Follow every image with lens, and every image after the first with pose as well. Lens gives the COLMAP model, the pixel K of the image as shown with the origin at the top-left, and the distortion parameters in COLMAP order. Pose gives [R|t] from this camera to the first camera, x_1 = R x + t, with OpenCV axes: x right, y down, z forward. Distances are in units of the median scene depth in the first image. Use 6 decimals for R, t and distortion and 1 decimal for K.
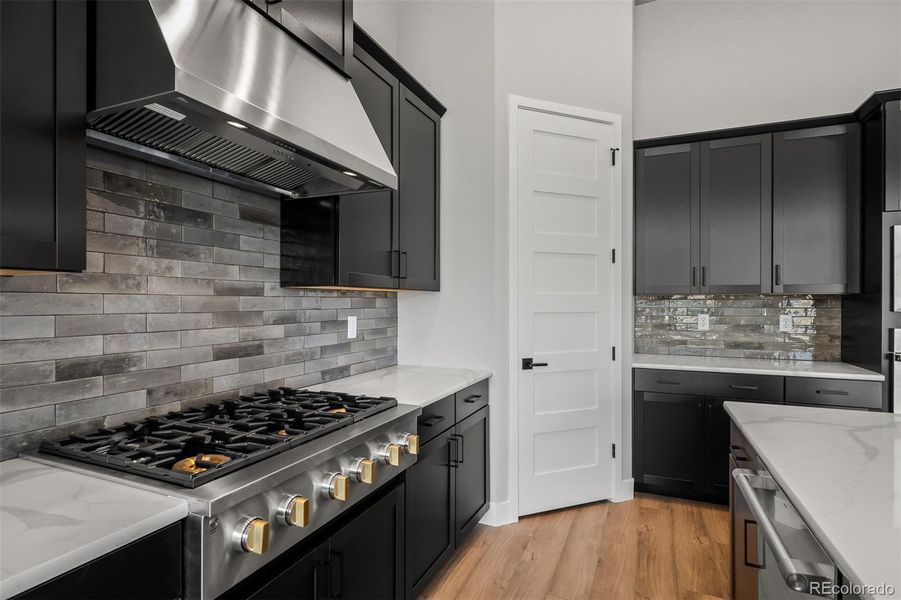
lens RADIAL K [[460.9, 0, 452.0], [0, 460.9, 303.3], [0, 0, 1]] dist [0.006140, 0.000322]
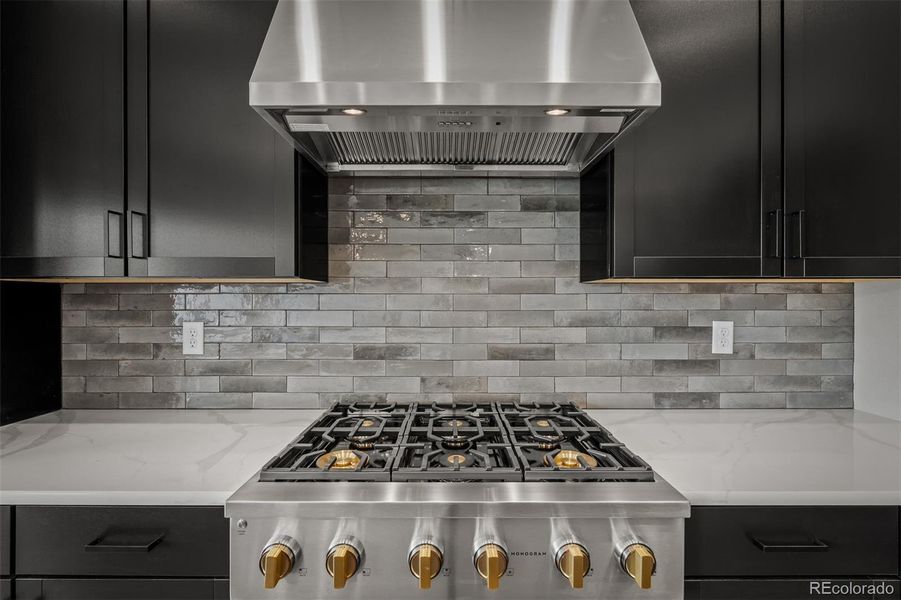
lens RADIAL K [[403.7, 0, 451.6], [0, 403.7, 301.4], [0, 0, 1]] dist [-0.003666, -0.000145]
pose [[0.399783, -0.000022, -0.916610, 0.208073], [-0.001947, 0.999998, -0.000873, 0.000153], [0.916608, 0.002134, 0.399782, 0.496974]]
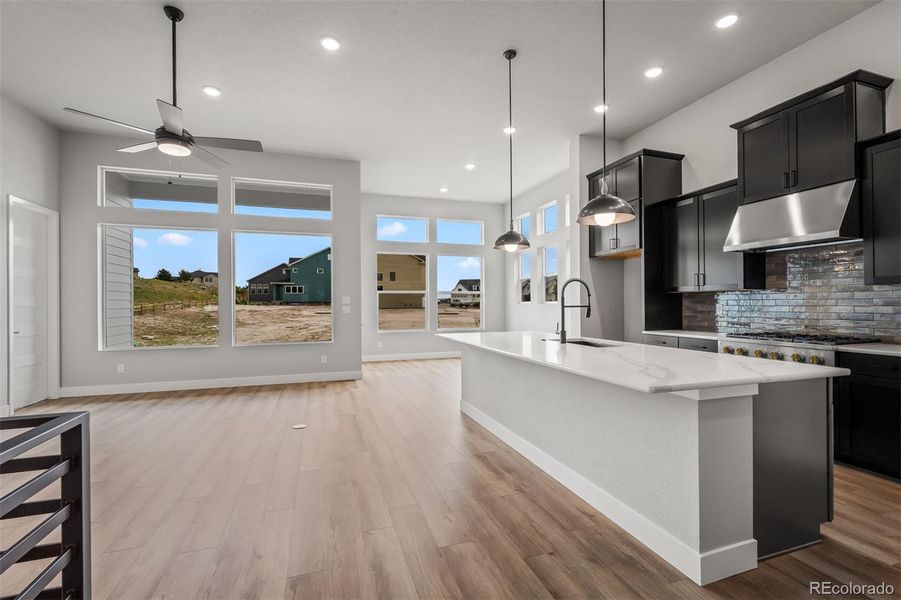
lens RADIAL K [[403.7, 0, 445.9], [0, 403.7, 304.0], [0, 0, 1]] dist [-0.003666, -0.000145]
pose [[-0.746934, 0.003033, -0.664891, 2.008545], [0.002264, 0.999995, 0.002018, 0.030945], [0.664894, 0.000002, -0.746938, 1.030748]]
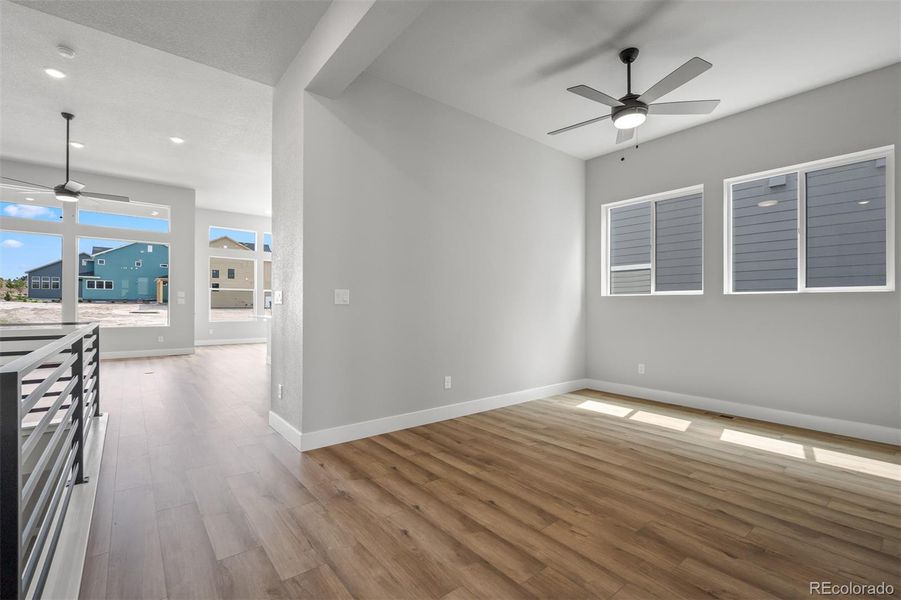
lens RADIAL K [[403.7, 0, 447.0], [0, 403.7, 304.7], [0, 0, 1]] dist [-0.003666, -0.000145]
pose [[-0.466154, -0.005678, -0.884685, 2.948938], [-0.009533, 0.999954, -0.001394, 0.098438], [0.884652, 0.007784, -0.466186, 2.608649]]
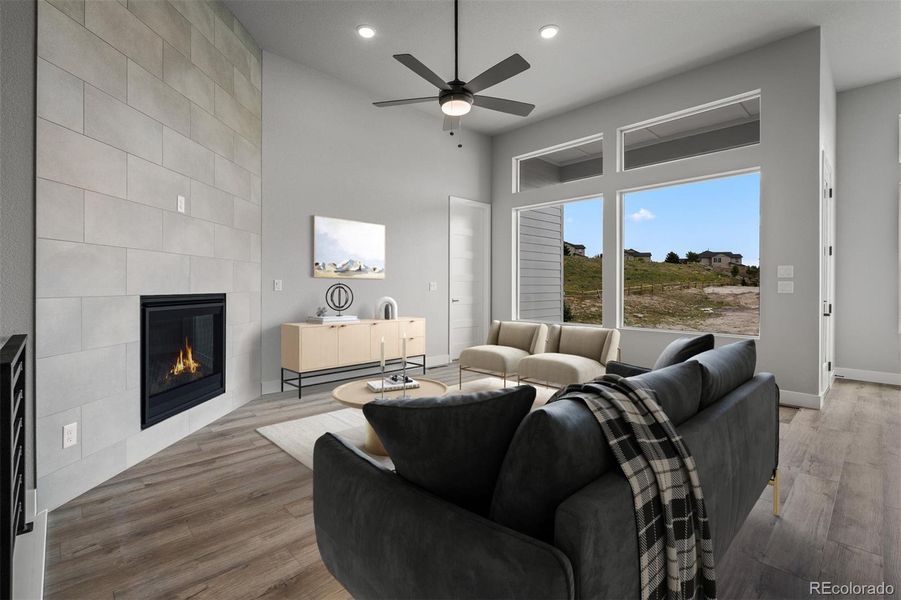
lens RADIAL K [[403.7, 0, 433.0], [0, 403.7, 283.3], [0, 0, 1]] dist [-0.003666, -0.000145]
pose [[-0.911352, -0.003993, 0.411609, 1.175216], [-0.005391, 0.999983, -0.002237, 0.076594], [-0.411593, -0.004258, -0.911358, 0.499592]]
